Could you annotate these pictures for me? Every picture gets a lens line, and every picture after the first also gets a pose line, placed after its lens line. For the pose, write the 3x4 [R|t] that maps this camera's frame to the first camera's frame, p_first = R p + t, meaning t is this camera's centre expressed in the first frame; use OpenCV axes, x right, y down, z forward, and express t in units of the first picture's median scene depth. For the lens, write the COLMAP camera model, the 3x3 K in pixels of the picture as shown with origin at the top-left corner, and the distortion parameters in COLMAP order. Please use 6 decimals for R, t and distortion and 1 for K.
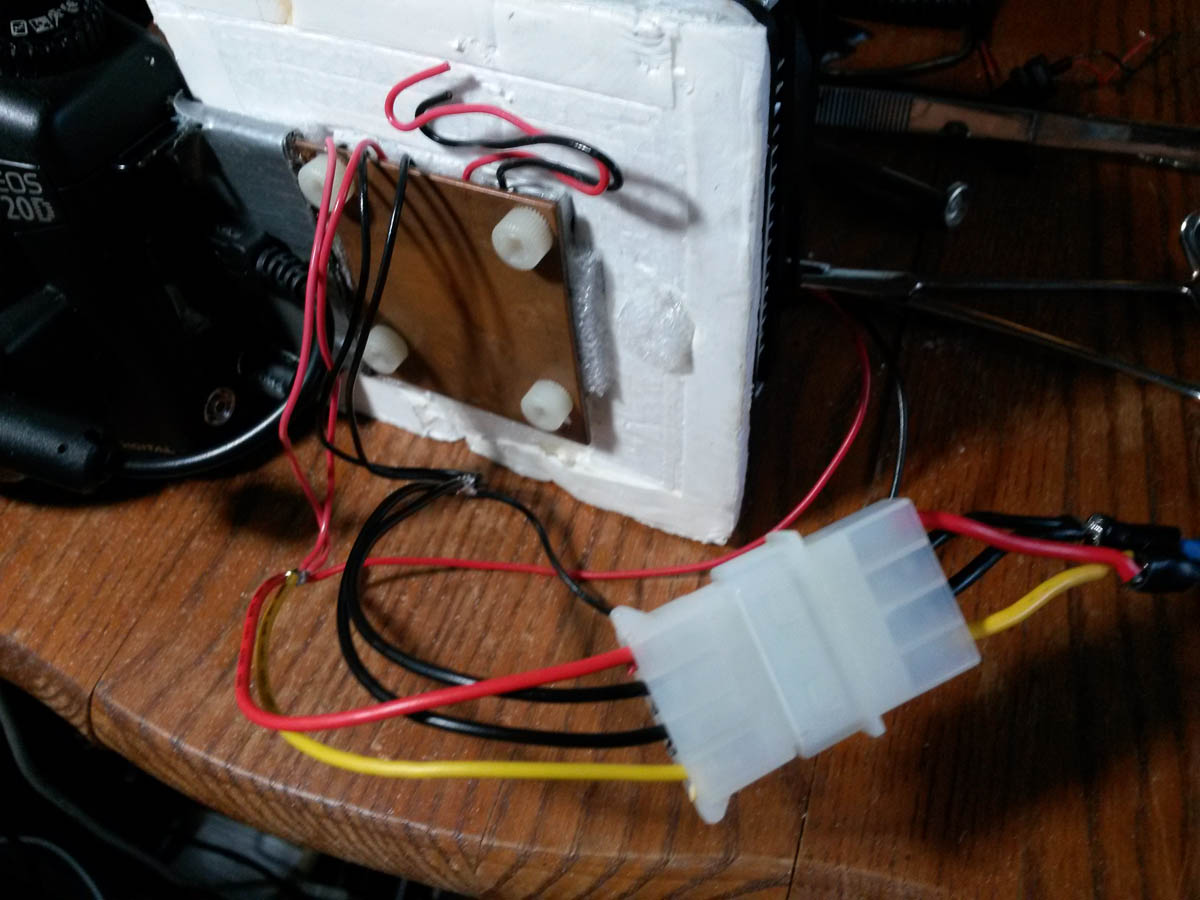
lens RADIAL K [[980.5, 0, 600.0], [0, 980.5, 450.0], [0, 0, 1]] dist [0.078671, -0.187770]
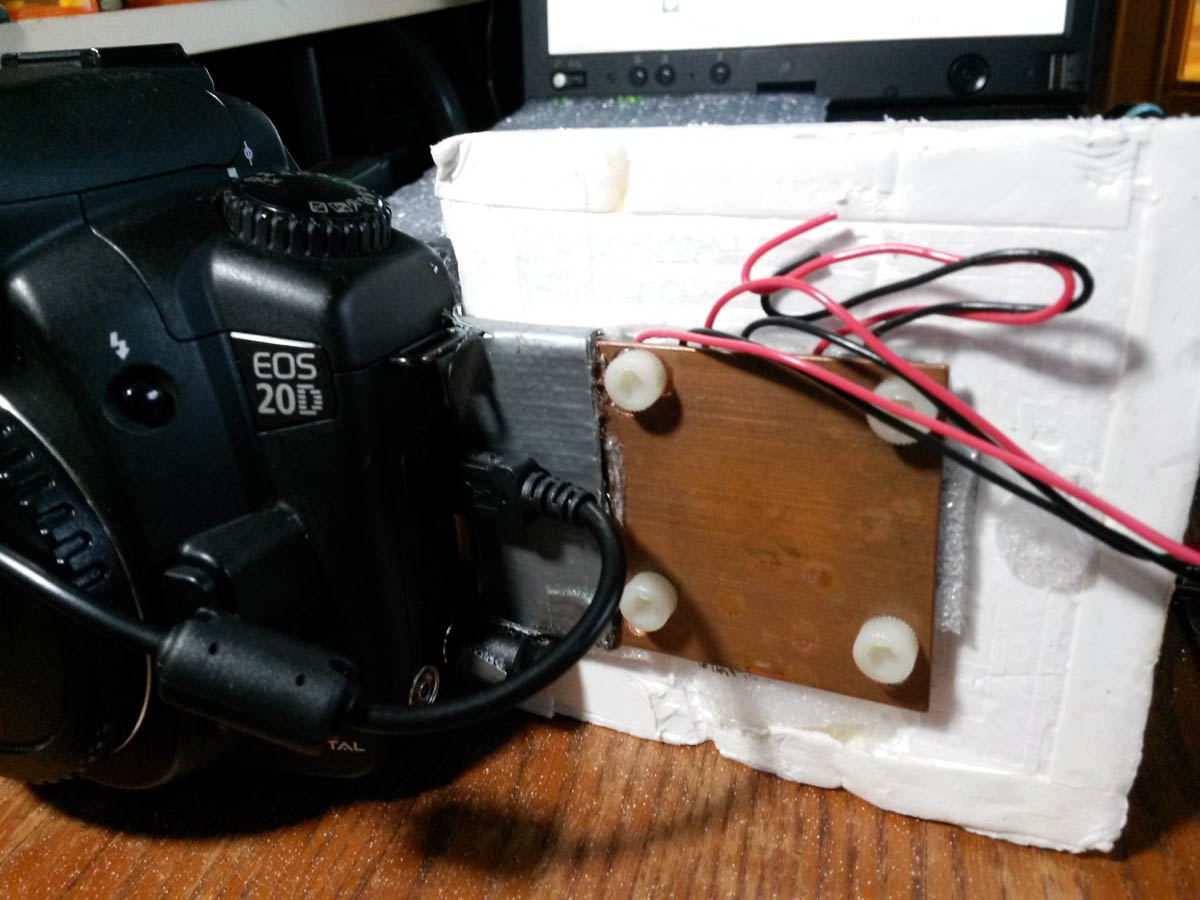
lens RADIAL K [[980.5, 0, 600.0], [0, 980.5, 450.0], [0, 0, 1]] dist [0.078671, -0.187770]
pose [[0.999278, -0.004296, 0.037744, -0.312092], [0.020355, 0.899460, -0.436529, 0.151554], [-0.032074, 0.436983, 0.898898, 0.222899]]
